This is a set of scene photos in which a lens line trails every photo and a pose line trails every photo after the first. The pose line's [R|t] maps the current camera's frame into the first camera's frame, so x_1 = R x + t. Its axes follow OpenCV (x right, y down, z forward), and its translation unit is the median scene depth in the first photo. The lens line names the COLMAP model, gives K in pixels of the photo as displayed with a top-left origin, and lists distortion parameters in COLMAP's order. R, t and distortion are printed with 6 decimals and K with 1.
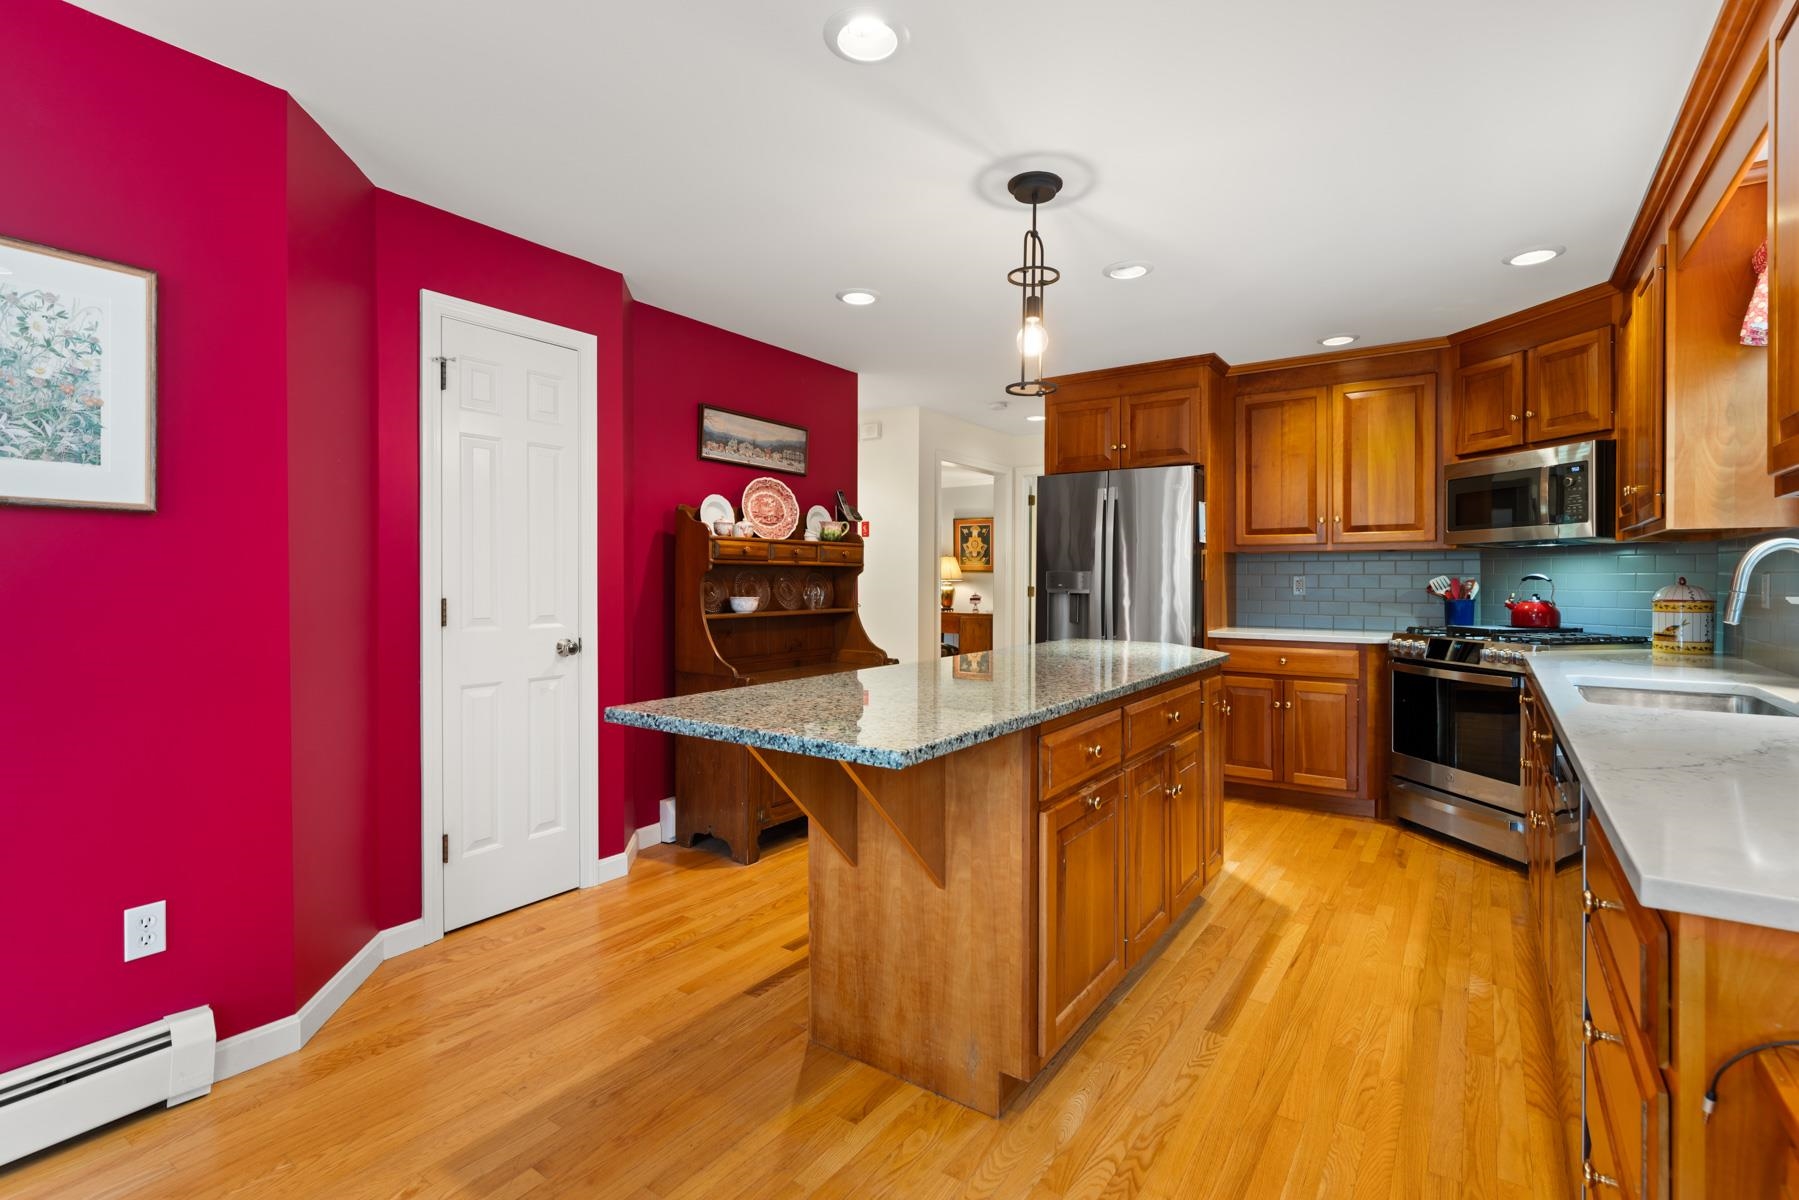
lens RADIAL K [[846.9, 0, 908.3], [0, 846.9, 583.0], [0, 0, 1]] dist [-0.002777, -0.000495]
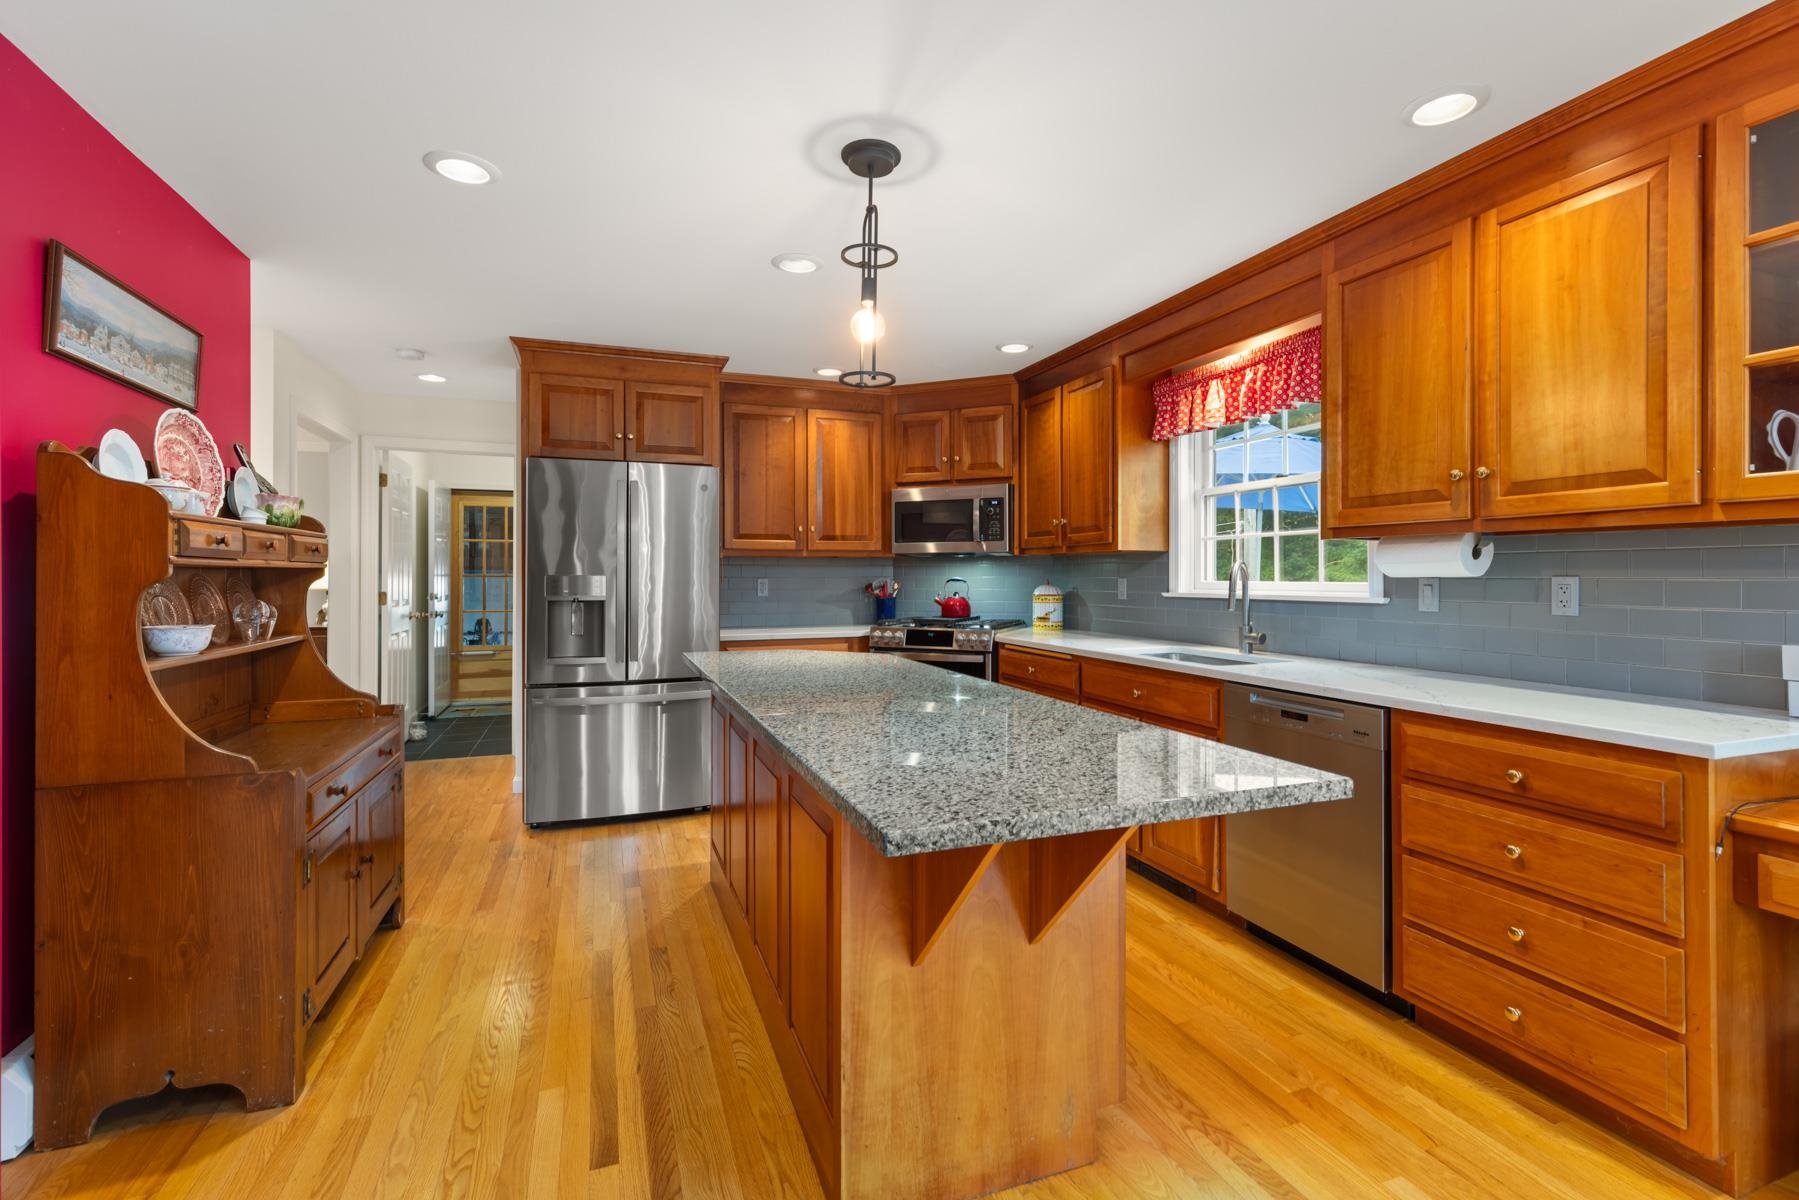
lens RADIAL K [[821.0, 0, 926.3], [0, 821.0, 576.4], [0, 0, 1]] dist [0.006855, 0.001021]
pose [[0.554230, -0.003197, 0.832358, -0.395343], [0.006676, 0.999978, -0.000604, -0.012304], [-0.832337, 0.005892, 0.554238, 0.330302]]
